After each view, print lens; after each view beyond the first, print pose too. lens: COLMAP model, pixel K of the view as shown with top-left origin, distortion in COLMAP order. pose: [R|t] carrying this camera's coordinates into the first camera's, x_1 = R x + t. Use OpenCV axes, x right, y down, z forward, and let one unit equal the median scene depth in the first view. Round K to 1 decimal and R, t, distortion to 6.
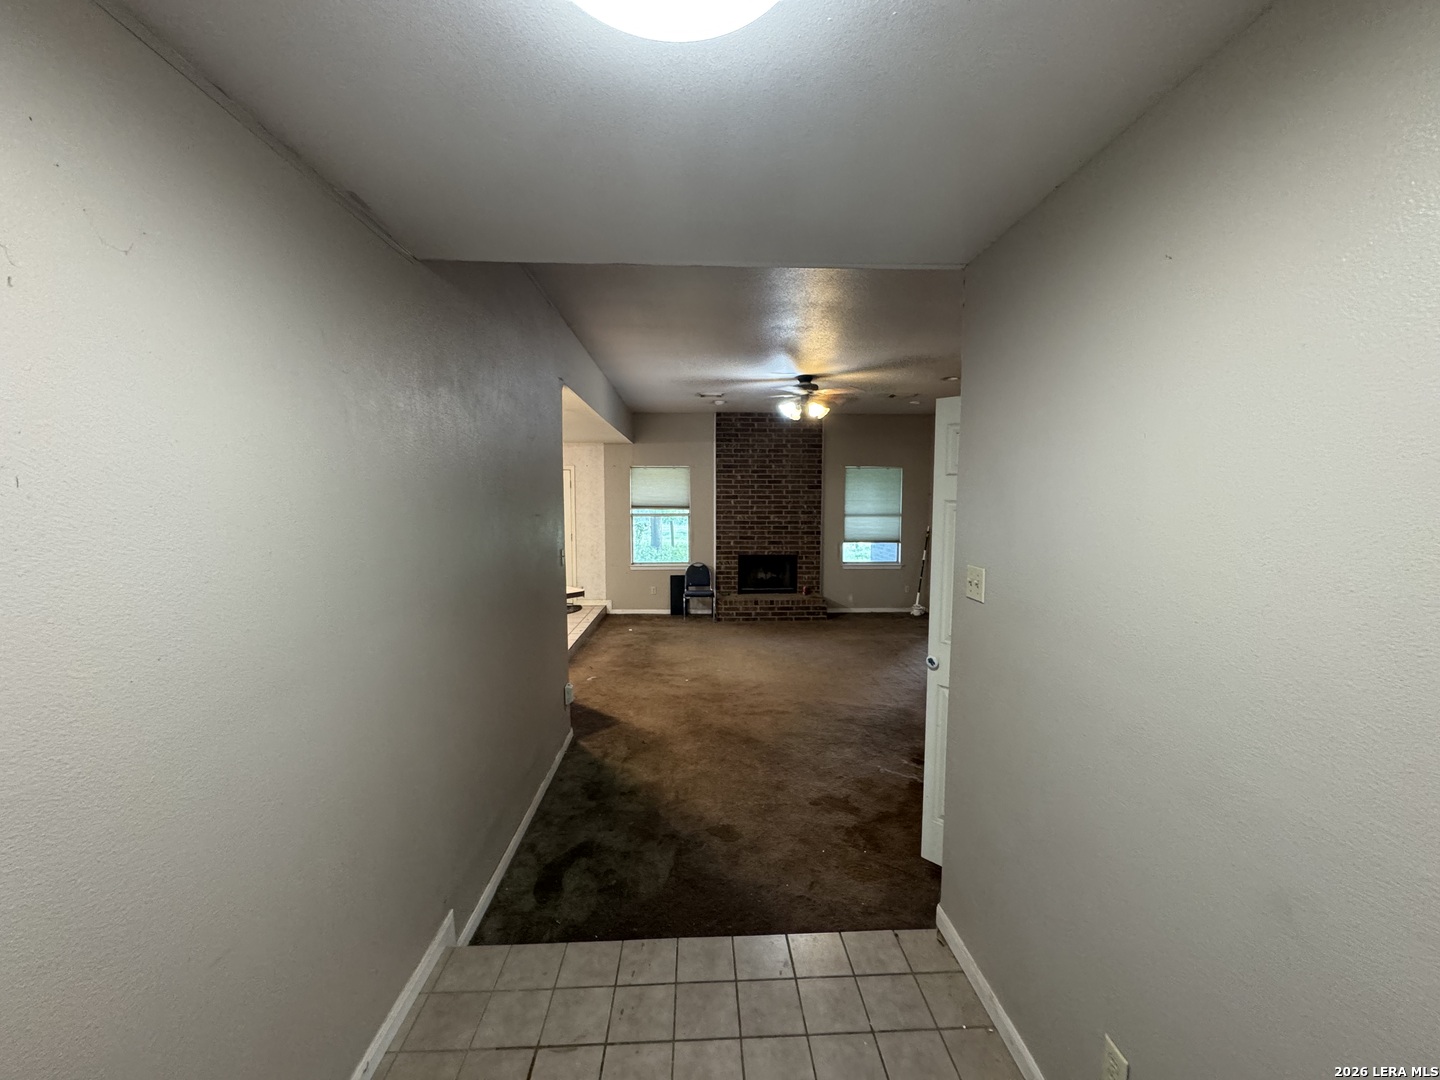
lens RADIAL K [[574.4, 0, 719.9], [0, 574.4, 540.1], [0, 0, 1]] dist [-0.004050, -0.000291]
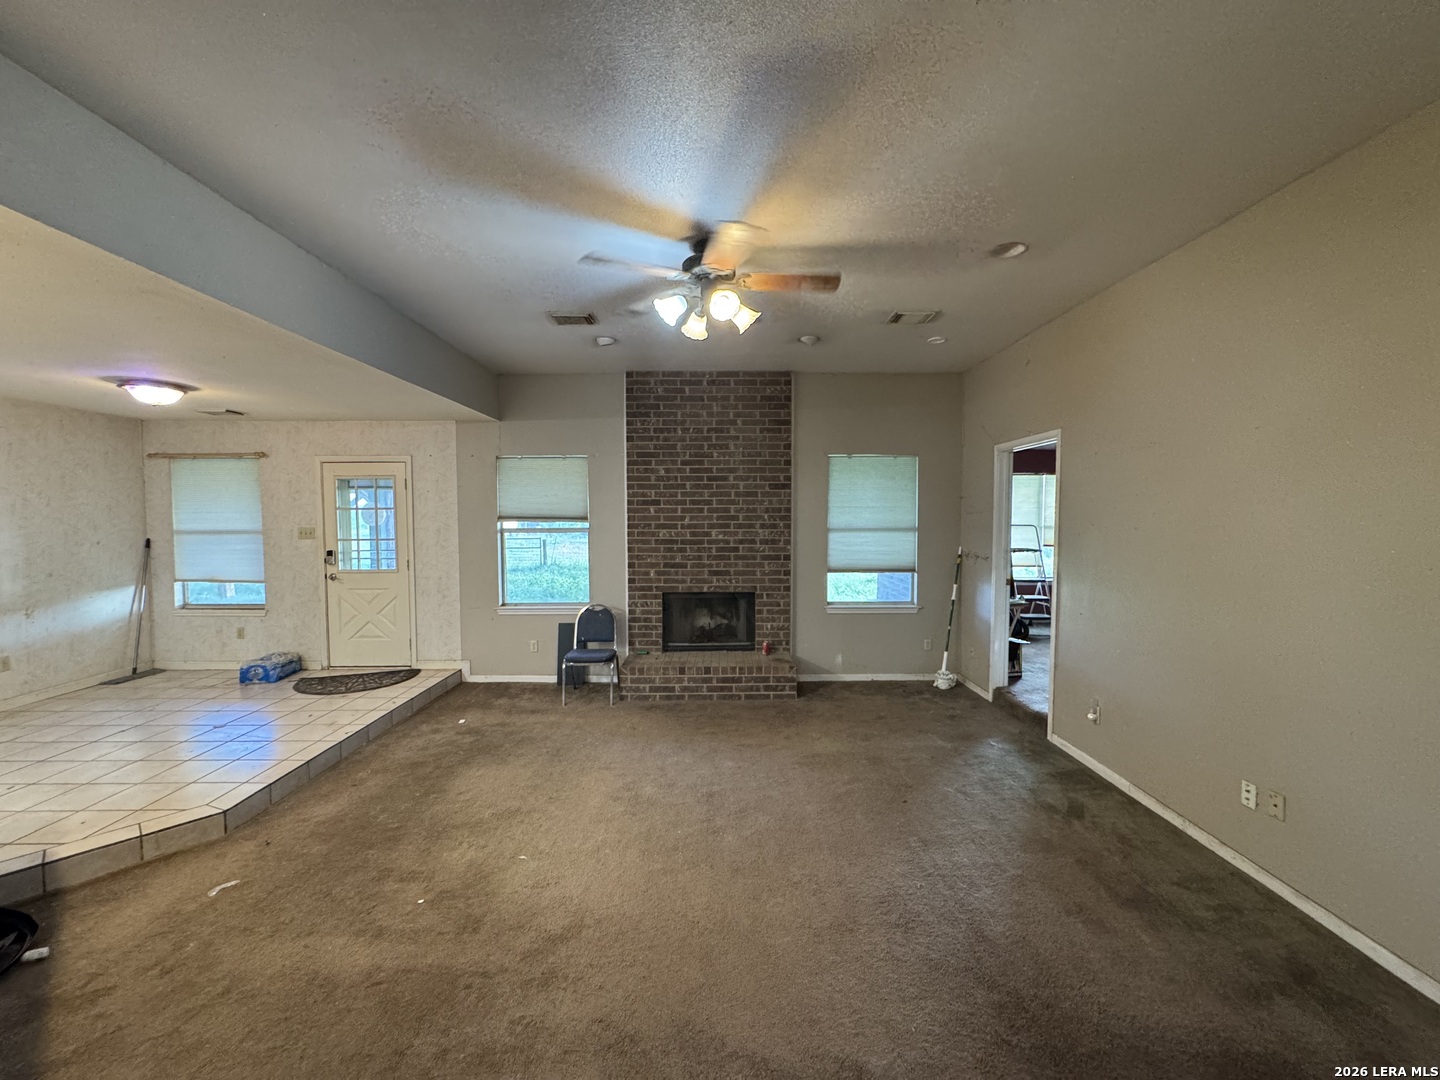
lens RADIAL K [[574.4, 0, 722.4], [0, 574.4, 542.3], [0, 0, 1]] dist [-0.004050, -0.000291]
pose [[0.999399, -0.001838, -0.034627, 0.122620], [0.000991, 0.999700, -0.024479, -0.014369], [0.034661, 0.024430, 0.999100, 0.358654]]
